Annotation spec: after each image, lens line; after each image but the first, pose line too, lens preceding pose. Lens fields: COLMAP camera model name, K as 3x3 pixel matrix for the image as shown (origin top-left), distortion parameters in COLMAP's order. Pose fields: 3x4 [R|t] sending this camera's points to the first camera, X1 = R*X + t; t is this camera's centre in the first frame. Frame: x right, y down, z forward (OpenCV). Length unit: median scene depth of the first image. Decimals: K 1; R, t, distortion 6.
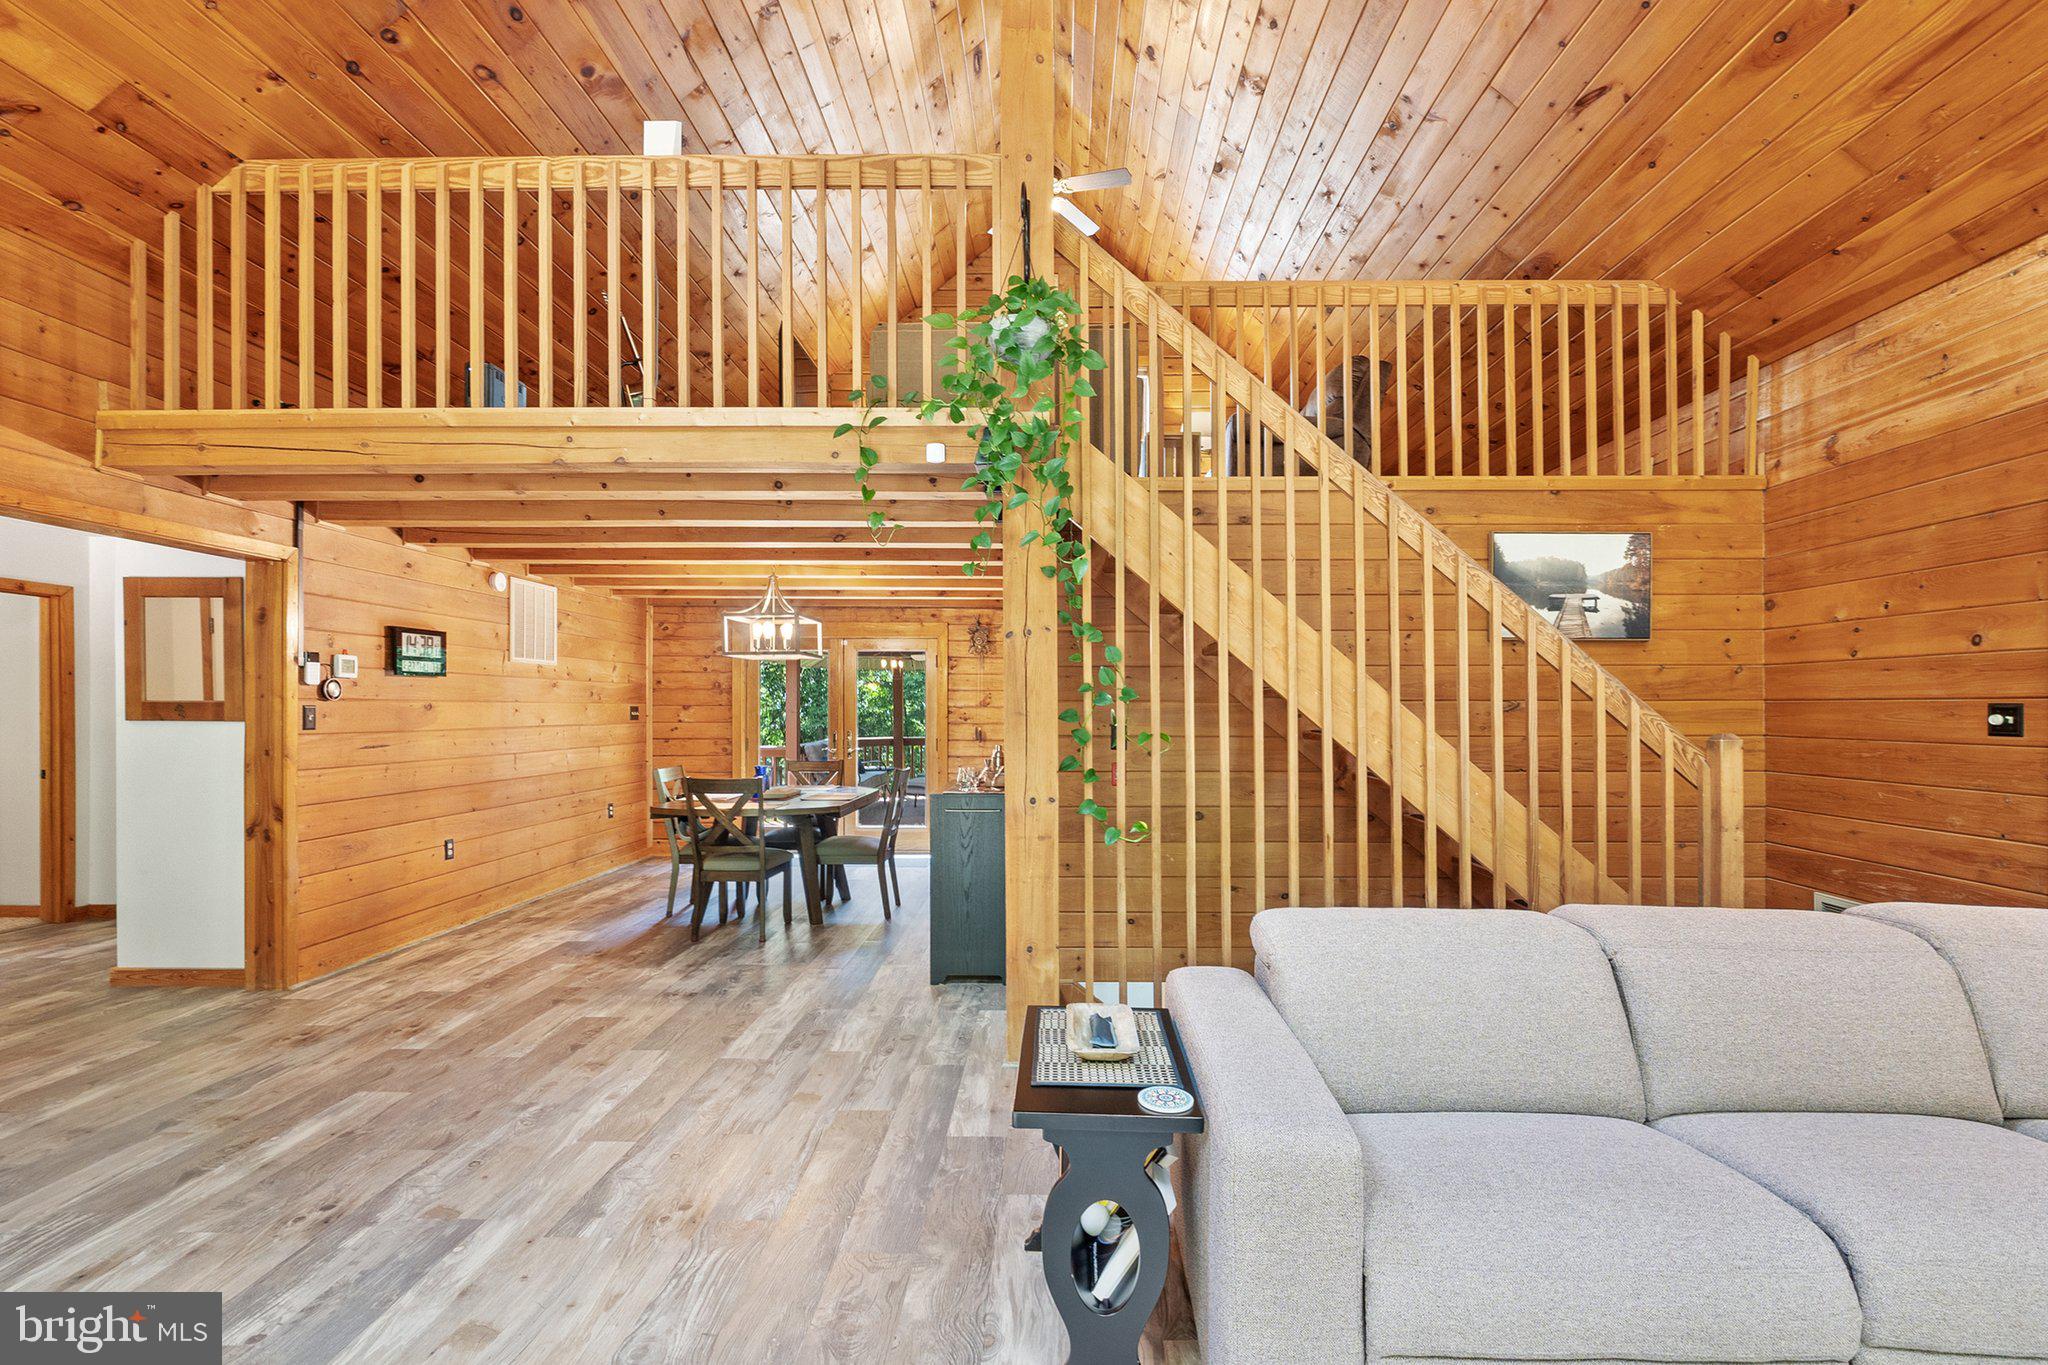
lens RADIAL K [[920.5, 0, 1051.0], [0, 920.5, 706.0], [0, 0, 1]] dist [-0.005570, -0.001645]
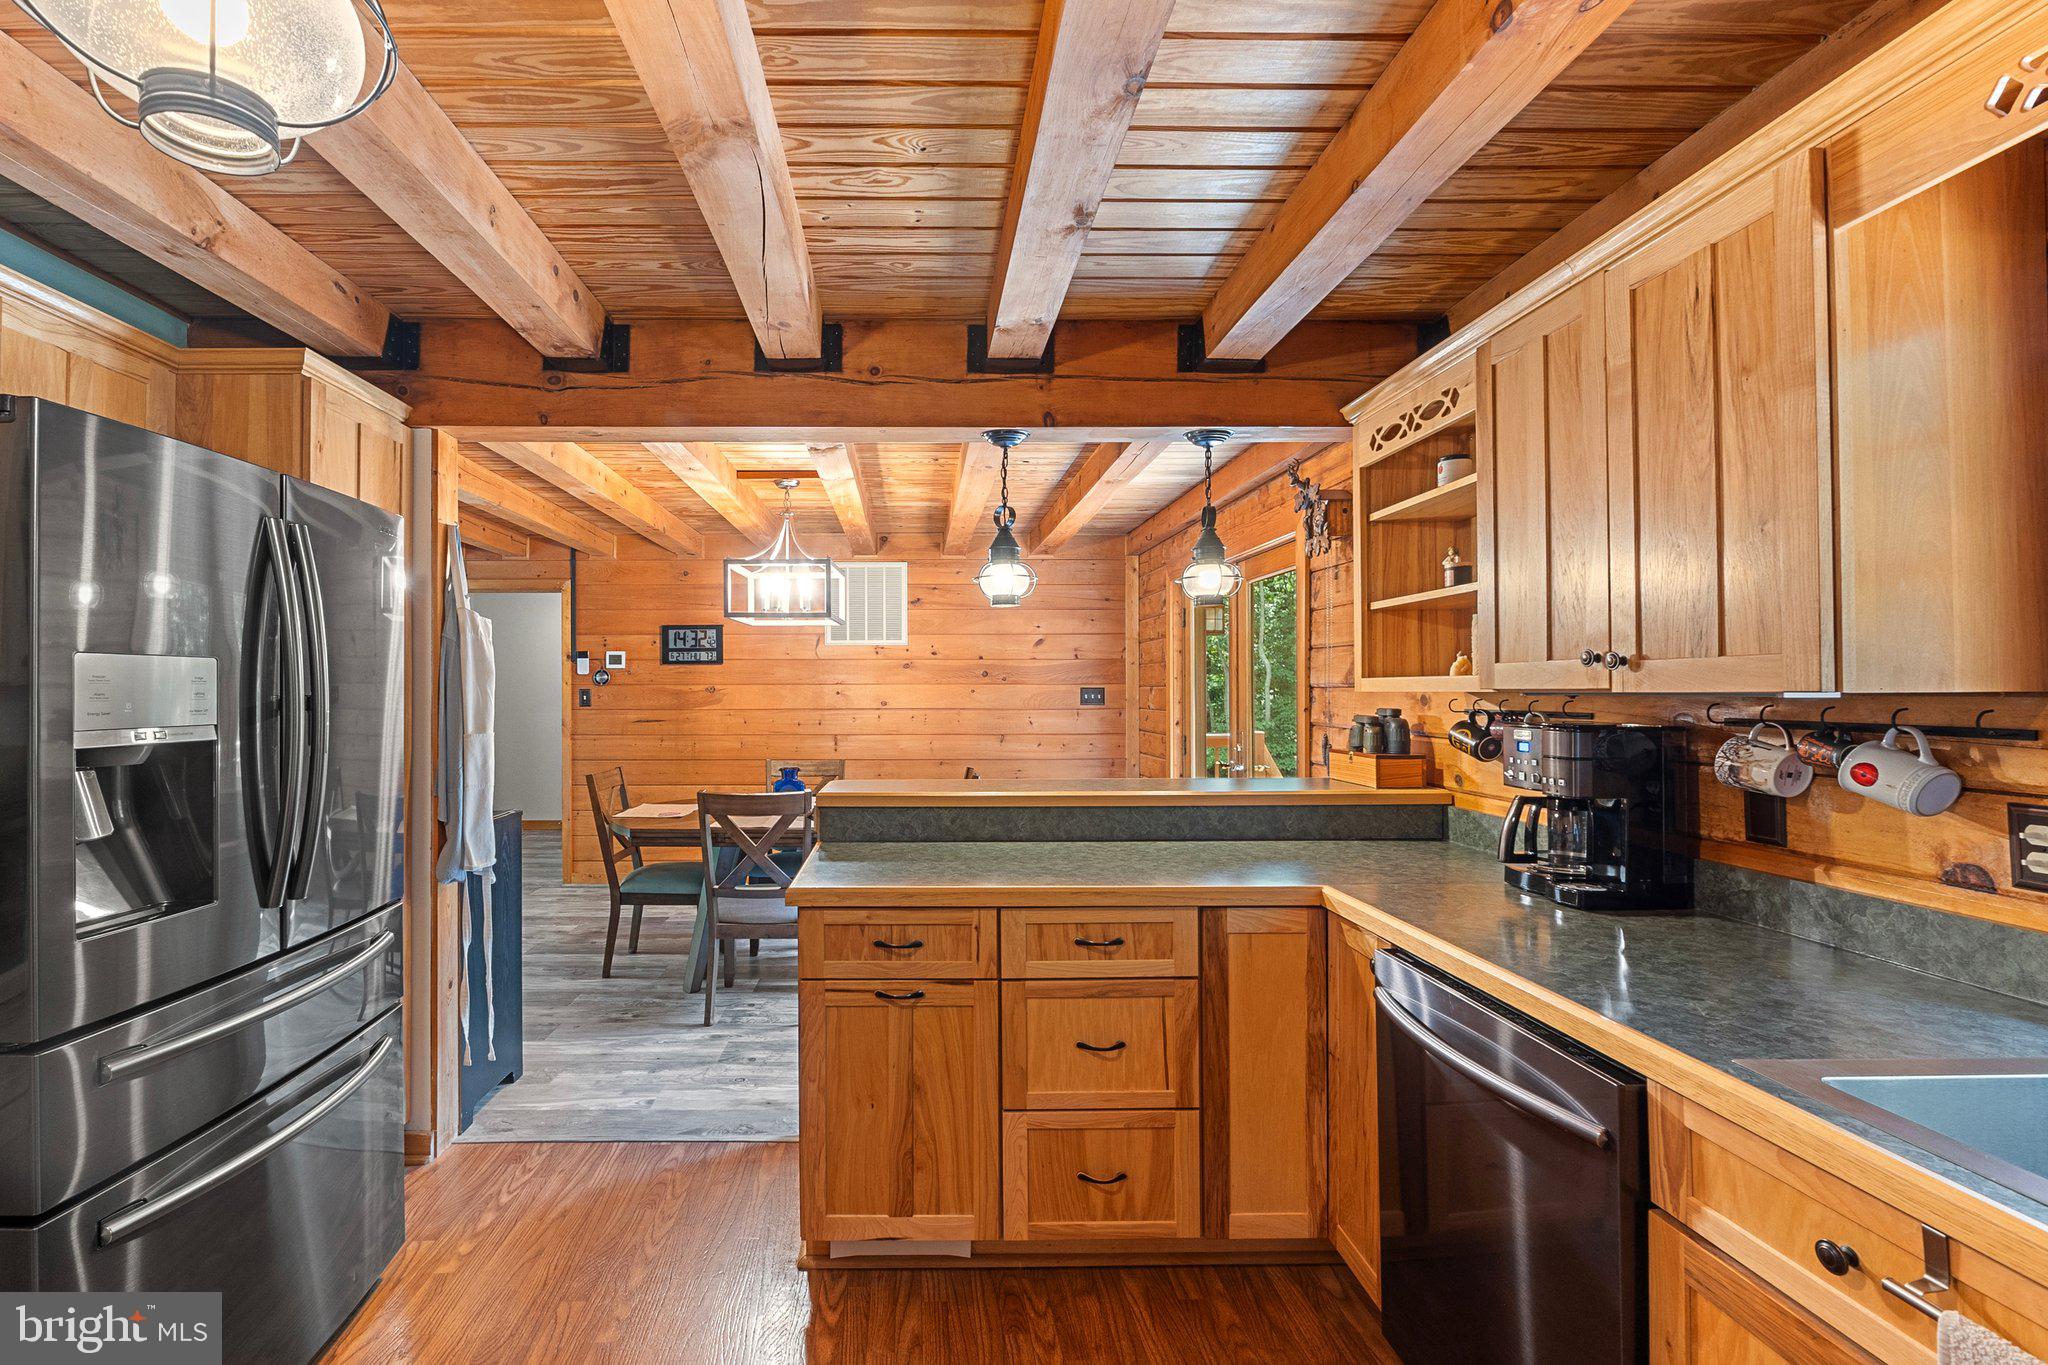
lens RADIAL K [[919.1, 0, 887.6], [0, 919.1, 681.0], [0, 0, 1]] dist [-0.002955, -0.000699]
pose [[-0.040832, -0.009361, -0.999122, 0.615429], [0.003253, 0.999950, -0.009502, 0.003149], [0.999161, -0.003638, -0.040799, 1.532580]]
